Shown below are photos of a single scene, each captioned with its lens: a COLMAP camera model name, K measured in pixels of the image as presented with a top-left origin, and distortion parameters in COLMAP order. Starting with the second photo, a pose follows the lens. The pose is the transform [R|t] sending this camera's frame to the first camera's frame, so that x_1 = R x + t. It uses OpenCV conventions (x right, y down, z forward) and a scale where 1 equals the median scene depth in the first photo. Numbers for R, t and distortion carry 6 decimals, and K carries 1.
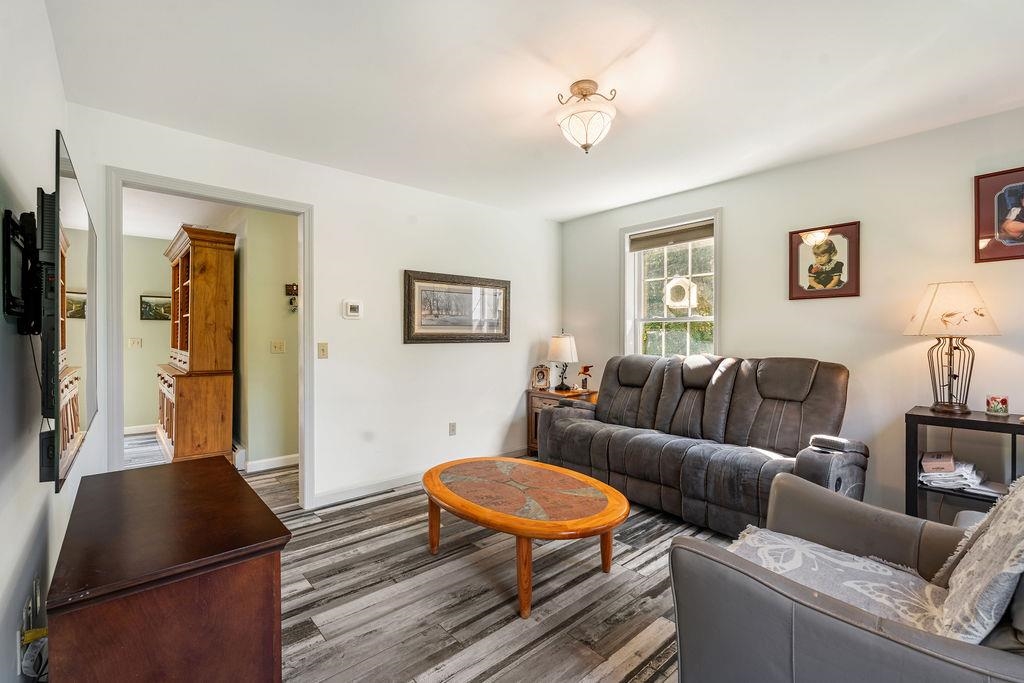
lens RADIAL K [[443.3, 0, 512.0], [0, 443.3, 341.5], [0, 0, 1]] dist [-0.004535, -0.000270]
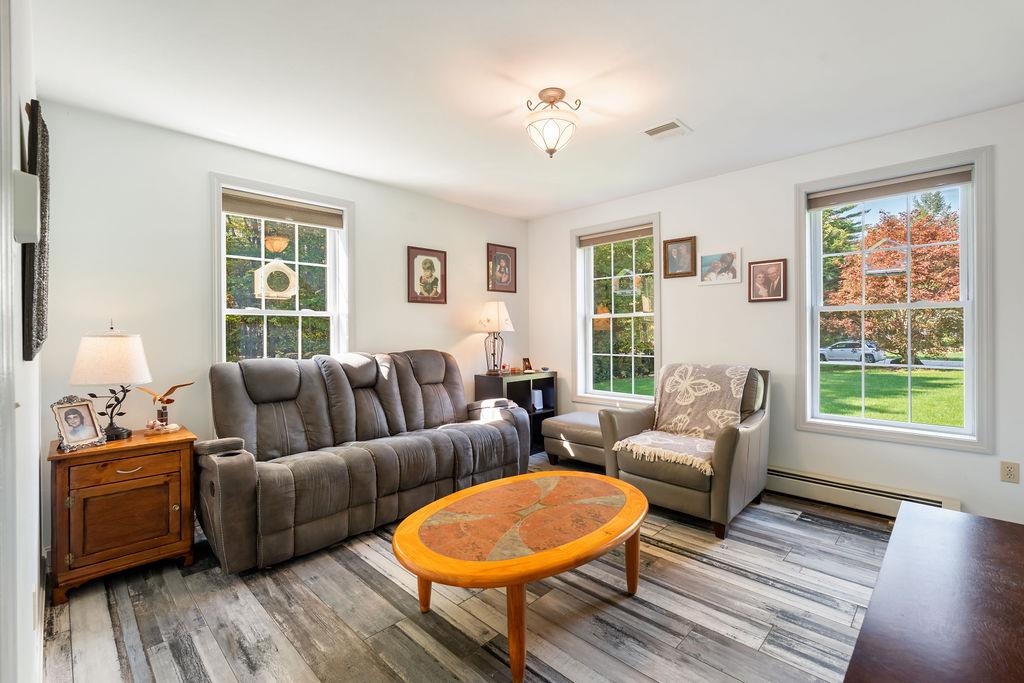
lens RADIAL K [[448.1, 0, 513.9], [0, 448.1, 336.7], [0, 0, 1]] dist [-0.010808, 0.000024]
pose [[-0.063055, -0.008578, 0.997973, -0.749330], [0.023196, 0.999680, 0.010058, -0.007767], [-0.997740, 0.023783, -0.062836, 0.984311]]
